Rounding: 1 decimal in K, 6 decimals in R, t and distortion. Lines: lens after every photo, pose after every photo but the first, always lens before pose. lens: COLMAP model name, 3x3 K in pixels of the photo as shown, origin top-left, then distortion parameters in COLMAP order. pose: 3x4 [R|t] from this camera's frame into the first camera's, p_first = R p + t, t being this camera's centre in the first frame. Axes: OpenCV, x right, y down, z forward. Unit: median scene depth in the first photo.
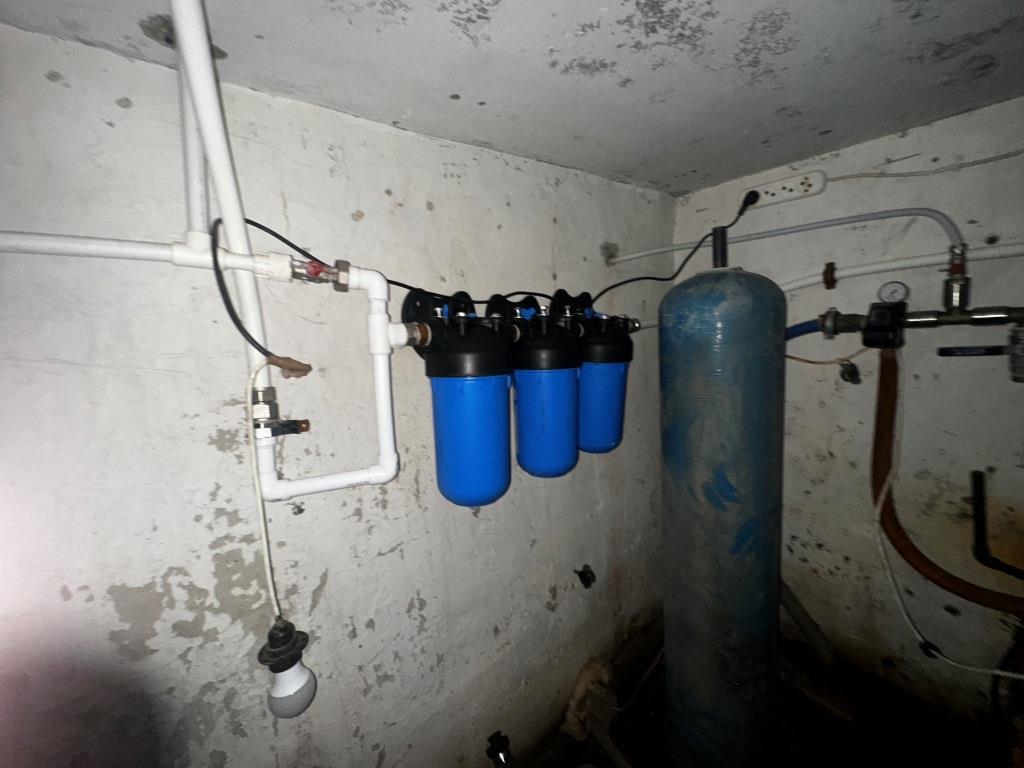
lens RADIAL K [[407.6, 0, 511.3], [0, 407.6, 383.8], [0, 0, 1]] dist [-0.001493, 0.000264]
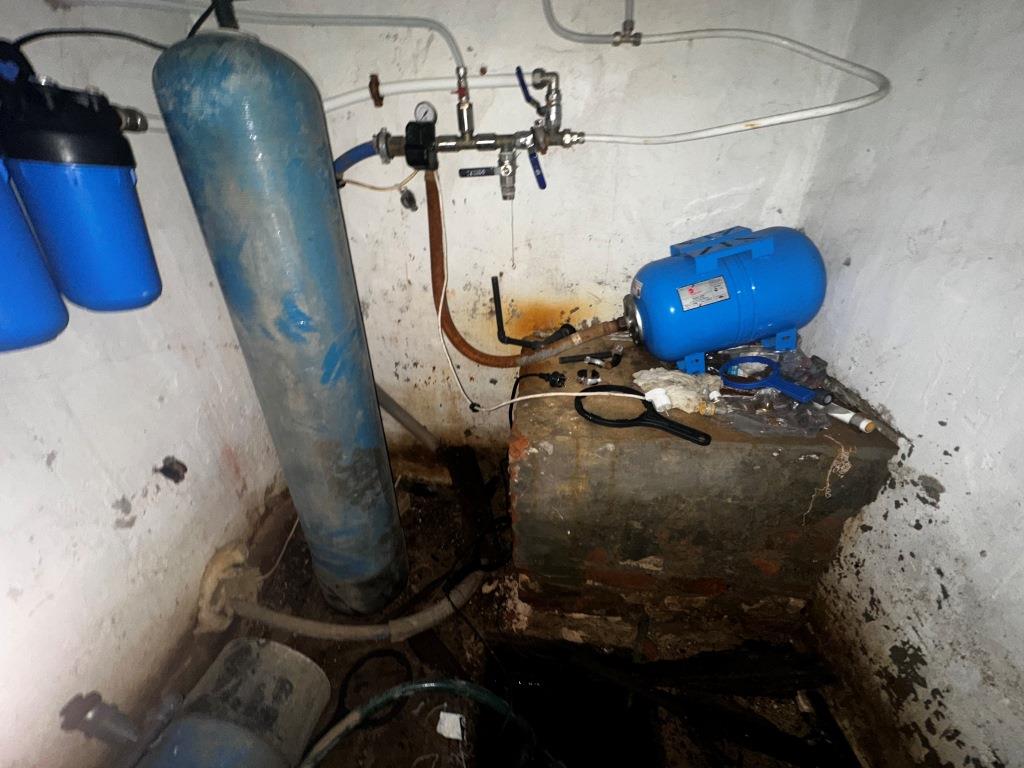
lens RADIAL K [[407.6, 0, 511.5], [0, 407.6, 384.8], [0, 0, 1]] dist [-0.001493, 0.000264]
pose [[0.678141, -0.281652, 0.678820, 0.157509], [0.073789, 0.945077, 0.318410, 0.120942], [-0.731218, -0.165837, 0.661678, 0.005424]]
